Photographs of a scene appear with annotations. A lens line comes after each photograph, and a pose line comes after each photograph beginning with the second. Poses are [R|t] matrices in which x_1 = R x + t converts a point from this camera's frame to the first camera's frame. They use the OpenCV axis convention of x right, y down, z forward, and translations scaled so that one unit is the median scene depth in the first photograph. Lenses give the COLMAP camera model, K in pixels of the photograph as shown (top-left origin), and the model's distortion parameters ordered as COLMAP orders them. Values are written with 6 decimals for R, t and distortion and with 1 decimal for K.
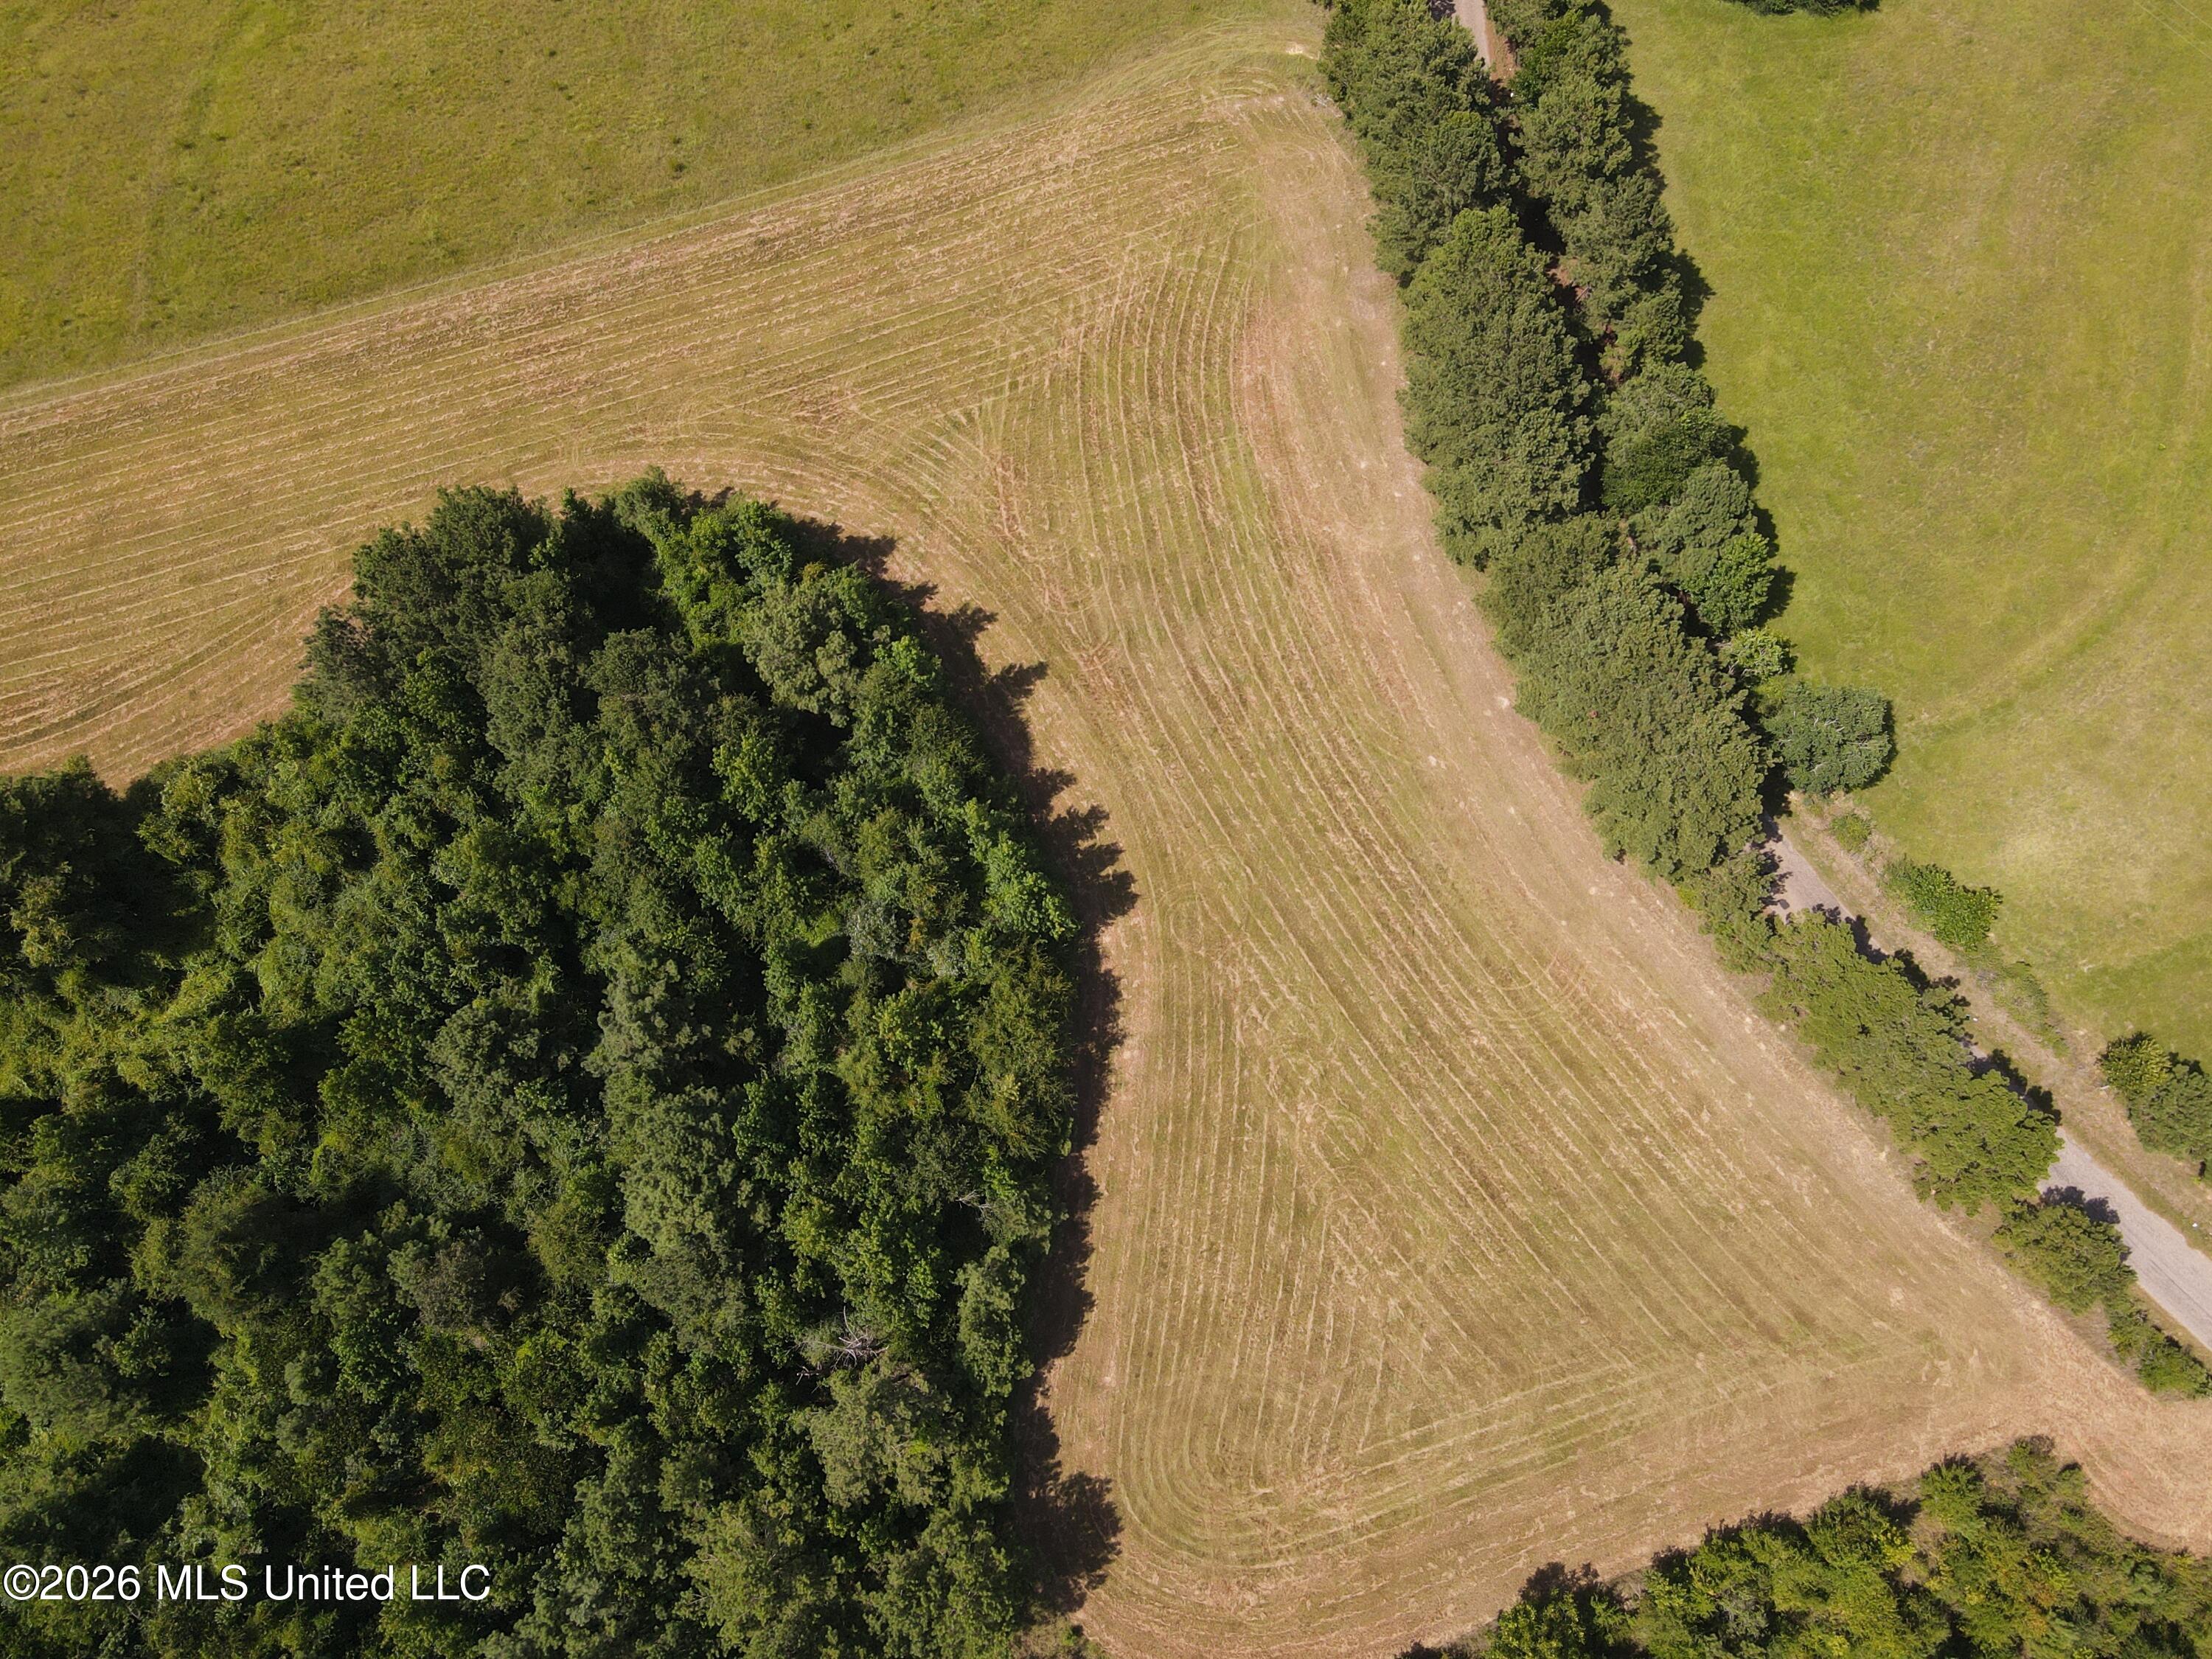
lens RADIAL K [[1629.6, 0, 1095.4], [0, 1629.6, 842.2], [0, 0, 1]] dist [-0.006190, 0.027079]
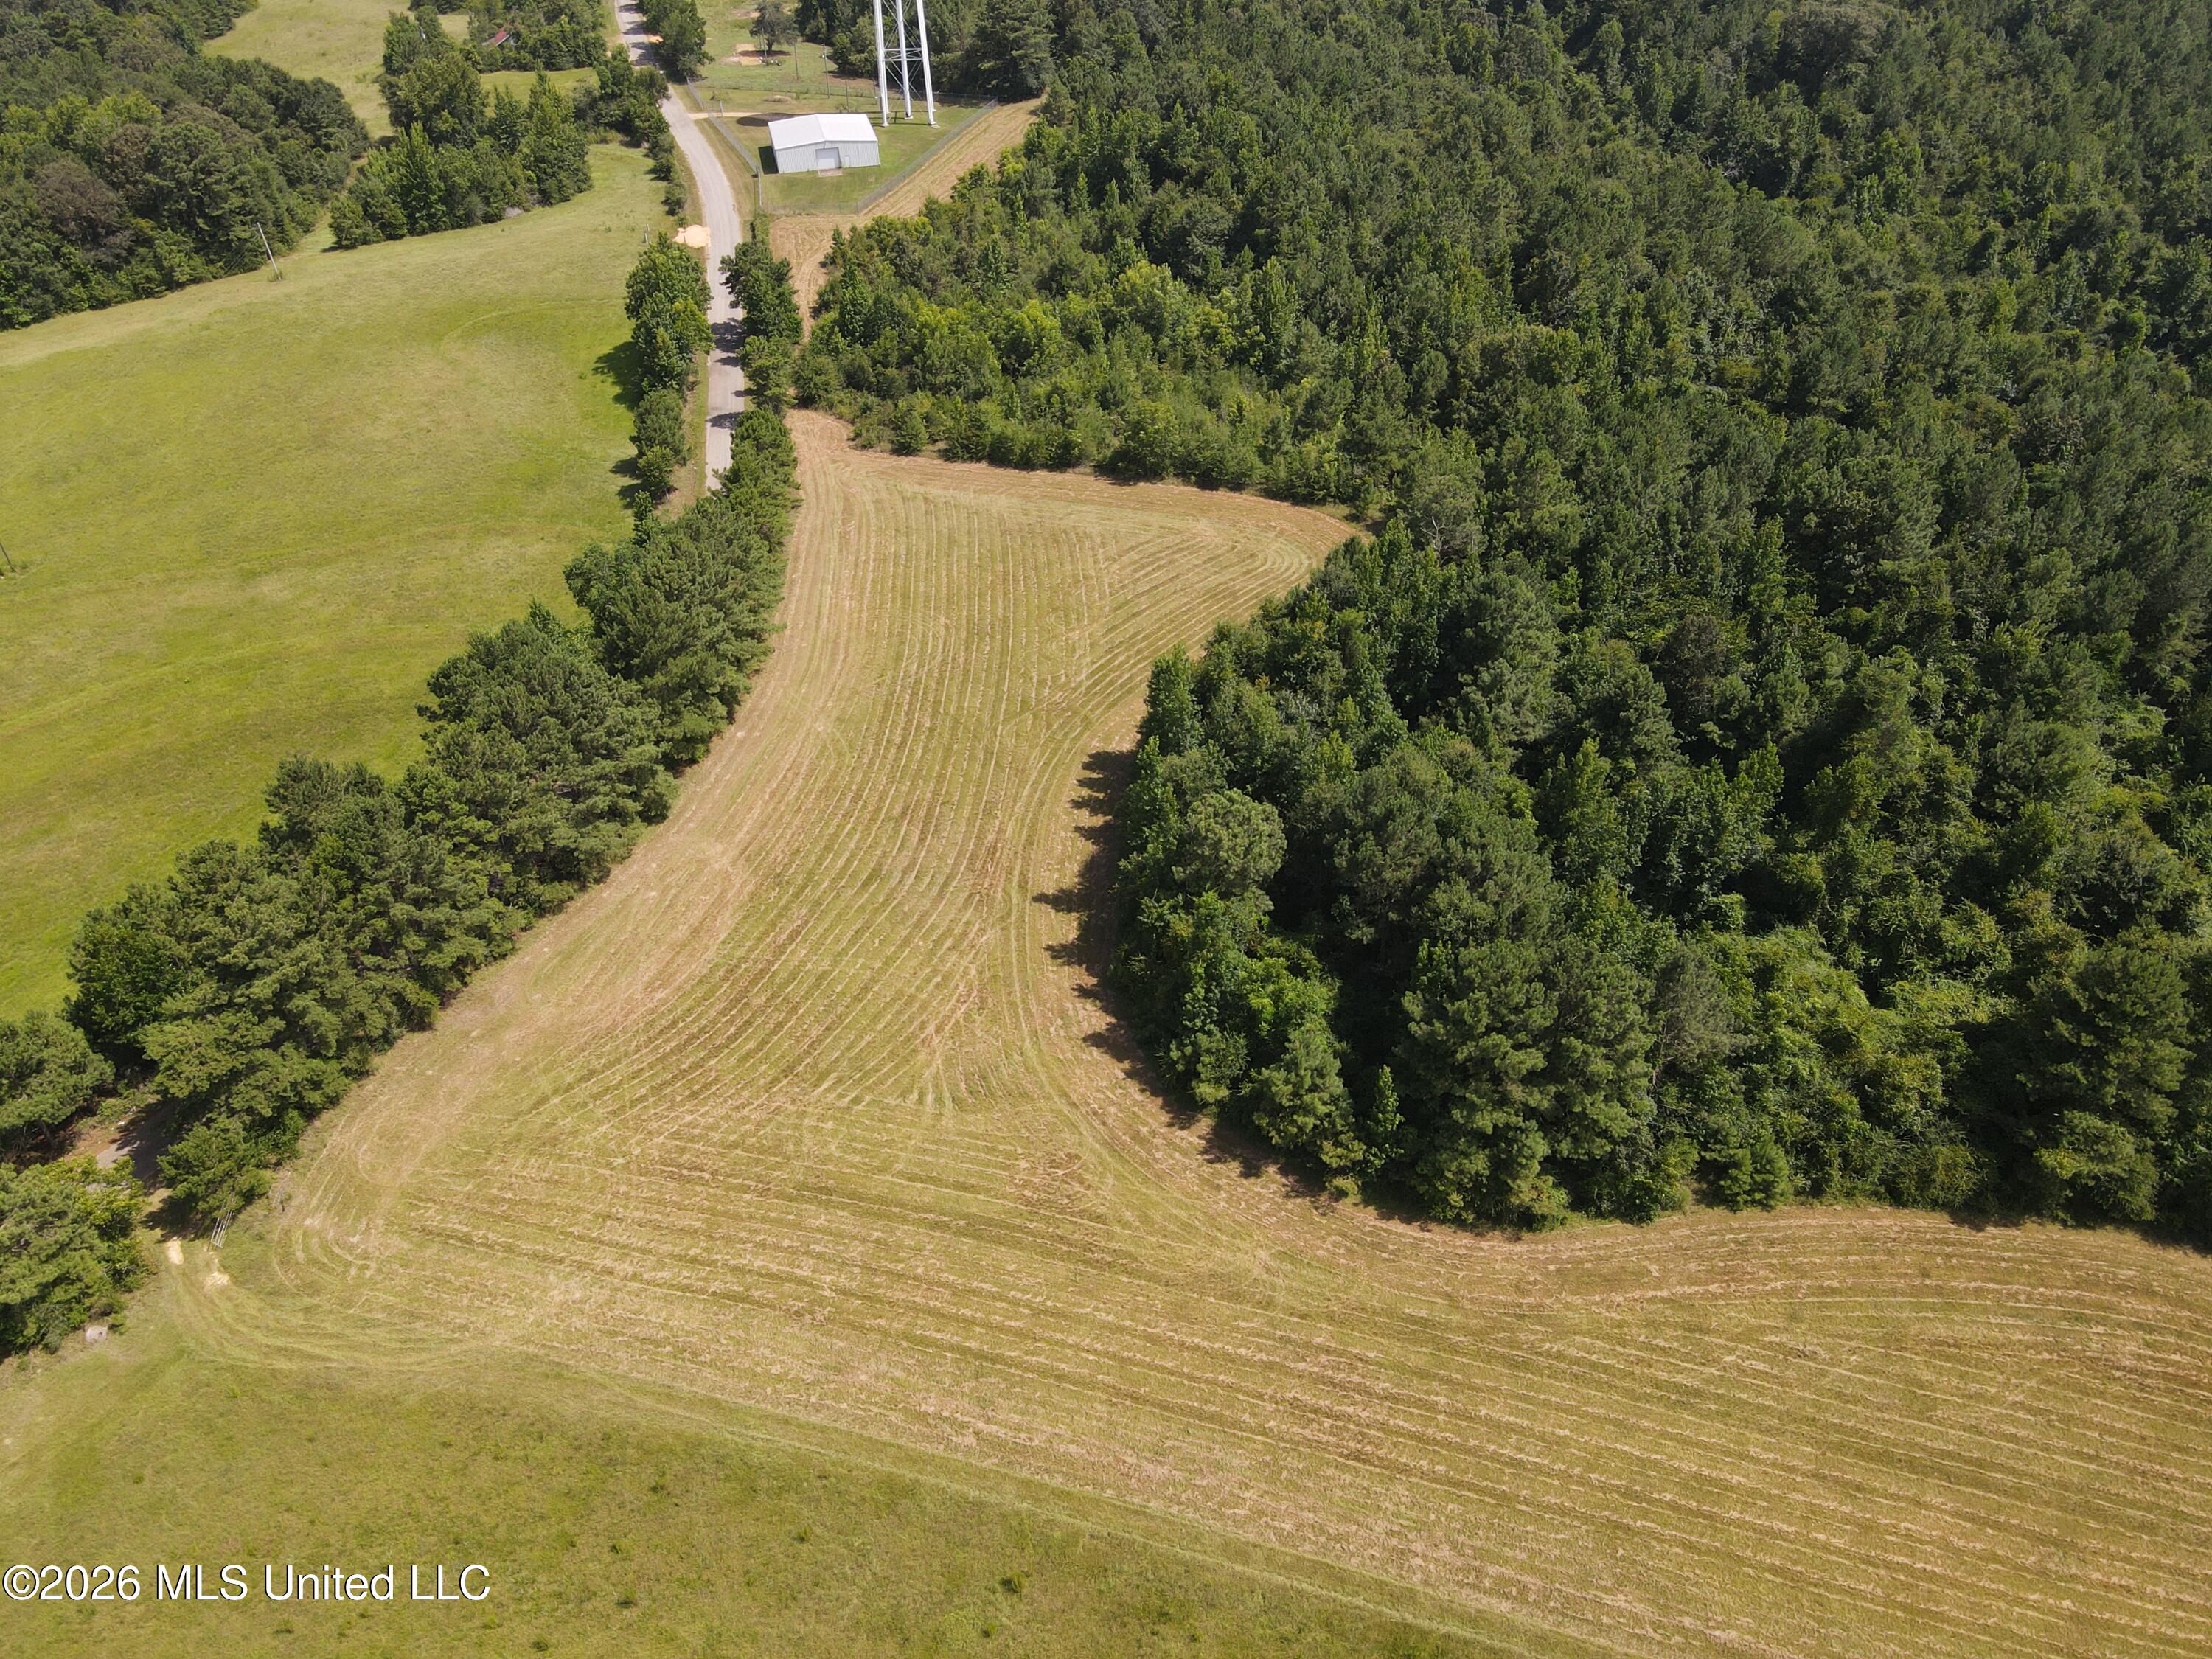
lens RADIAL K [[1629.6, 0, 1097.7], [0, 1629.6, 844.3], [0, 0, 1]] dist [-0.006190, 0.027079]
pose [[-0.831643, -0.304172, 0.464596, -0.566210], [0.542419, -0.265729, 0.796975, -0.951013], [-0.118961, 0.914804, 0.385981, 0.600230]]
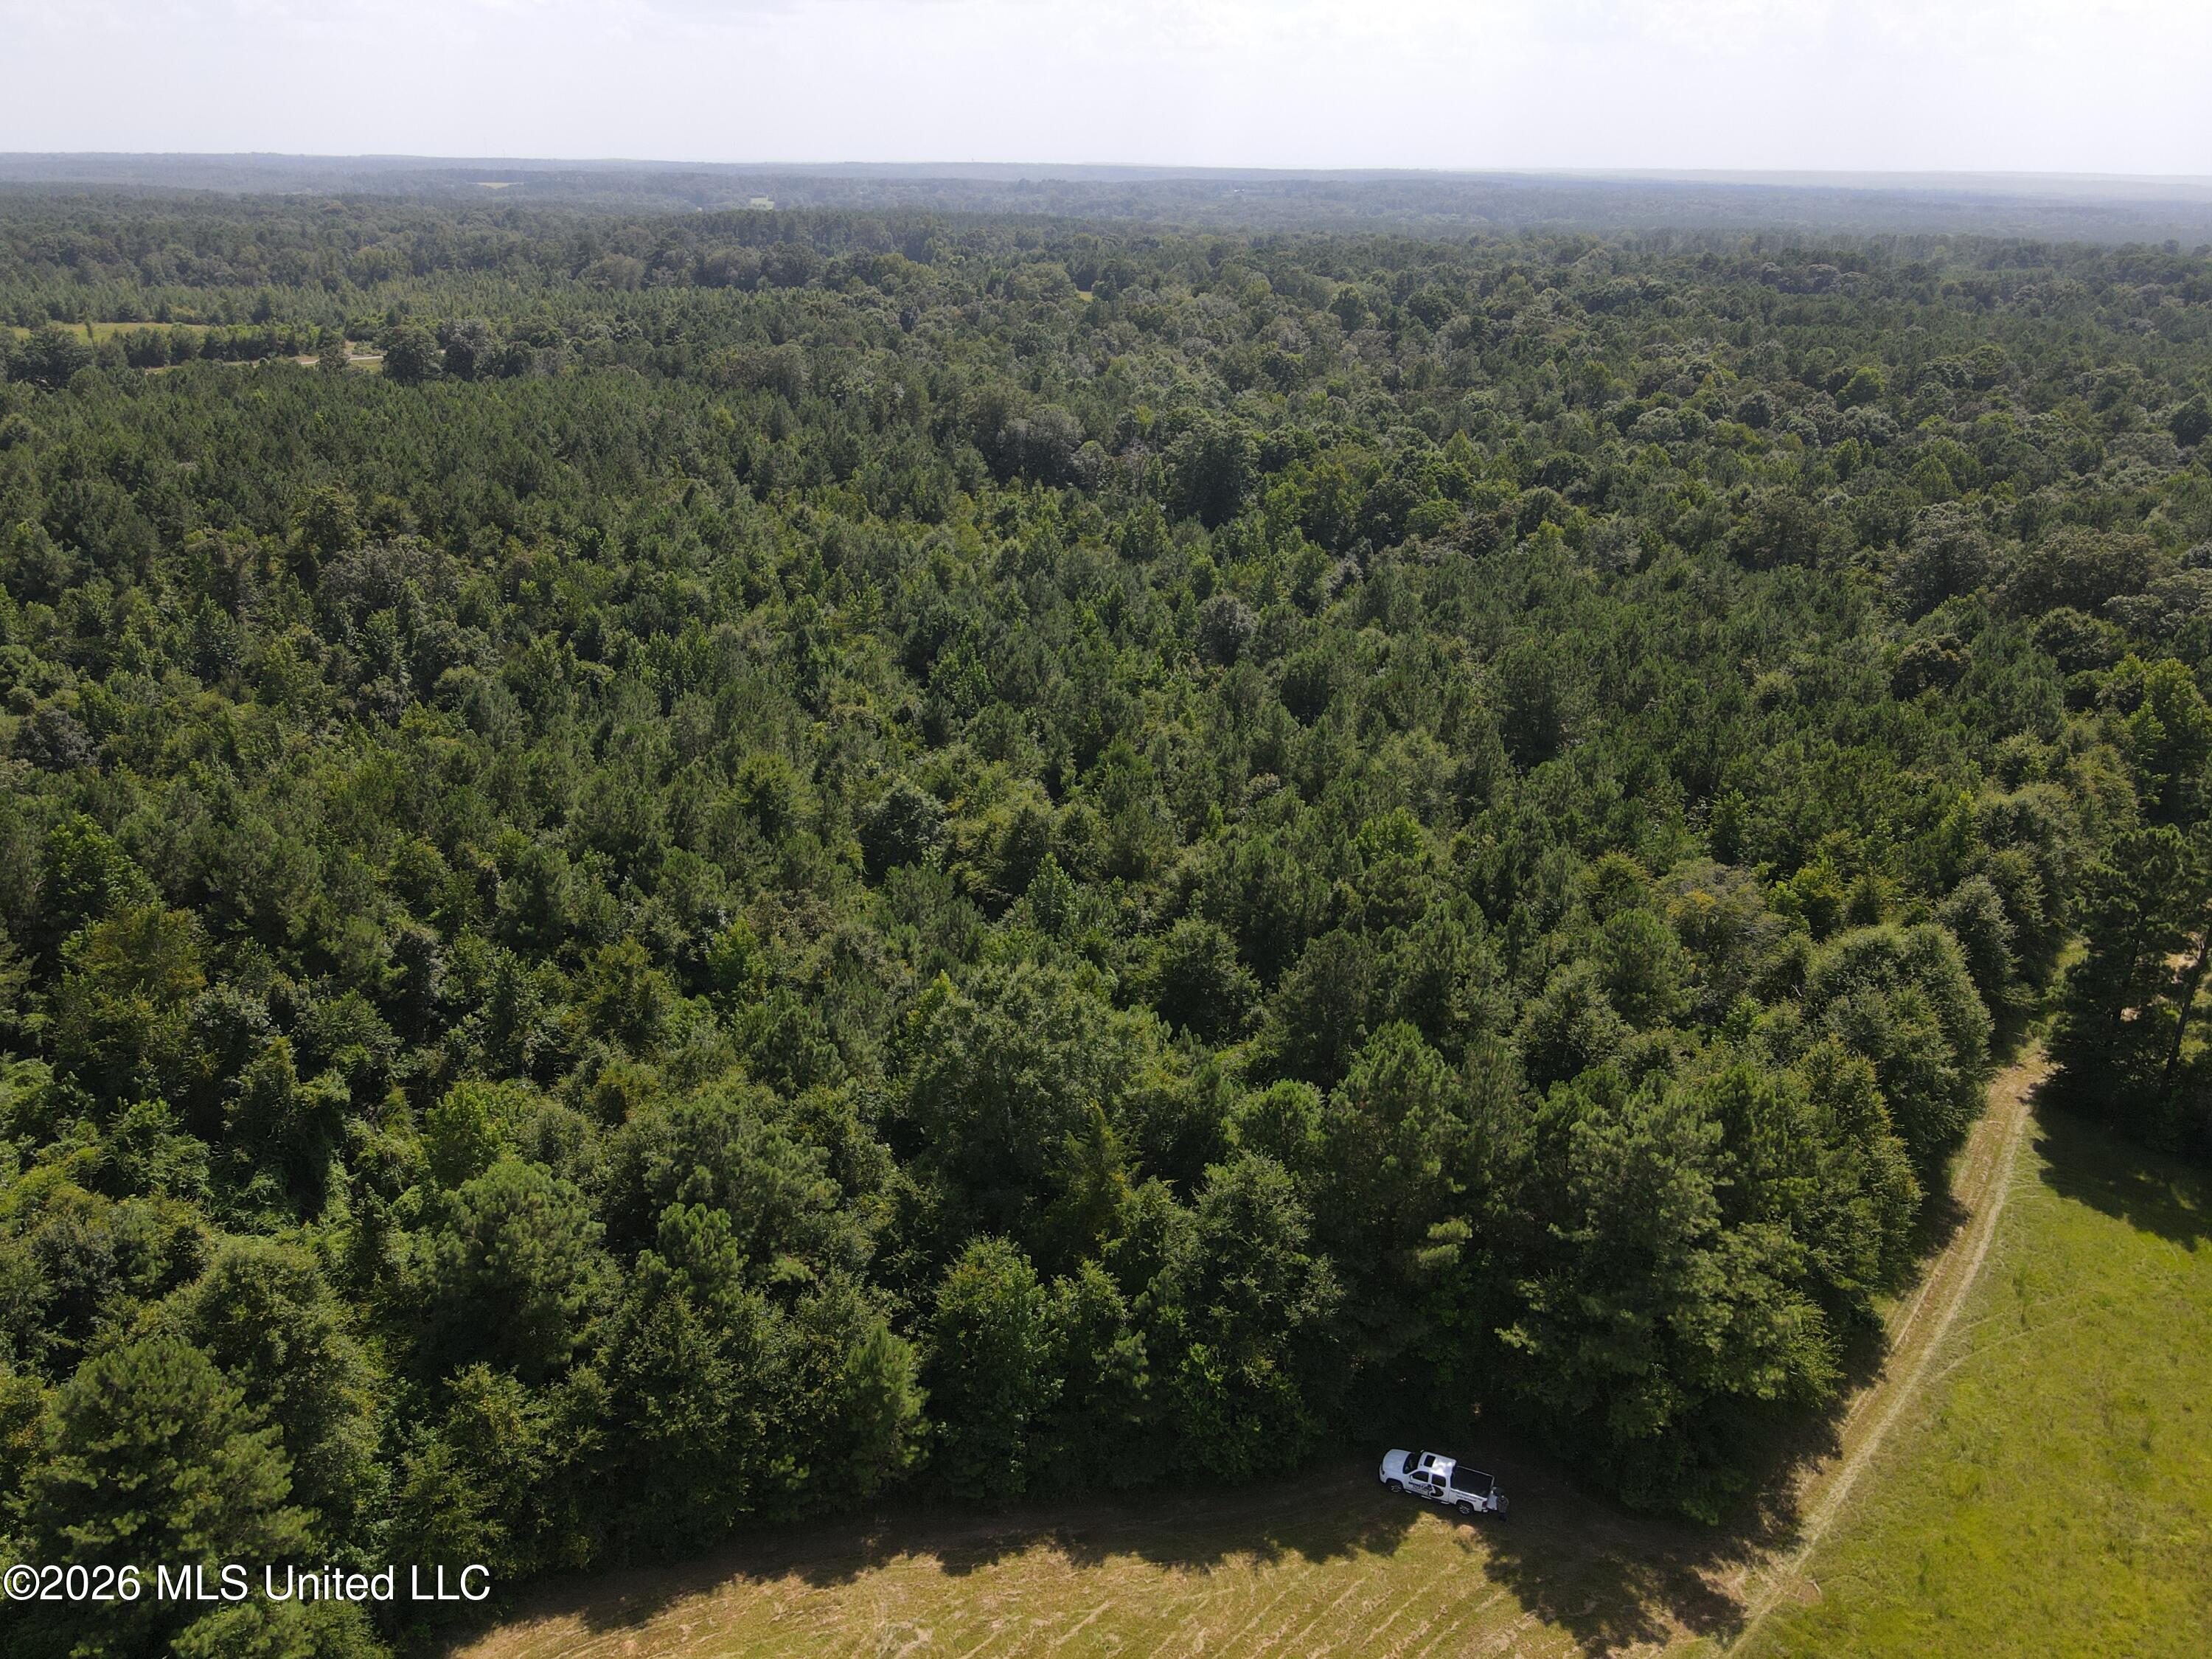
lens RADIAL K [[1629.6, 0, 1100.8], [0, 1629.6, 825.2], [0, 0, 1]] dist [-0.006190, 0.027079]
pose [[-0.811090, 0.241833, -0.532587, -0.656859], [-0.554781, -0.029554, 0.831471, -0.613719], [0.185338, 0.969868, 0.158135, 0.722139]]
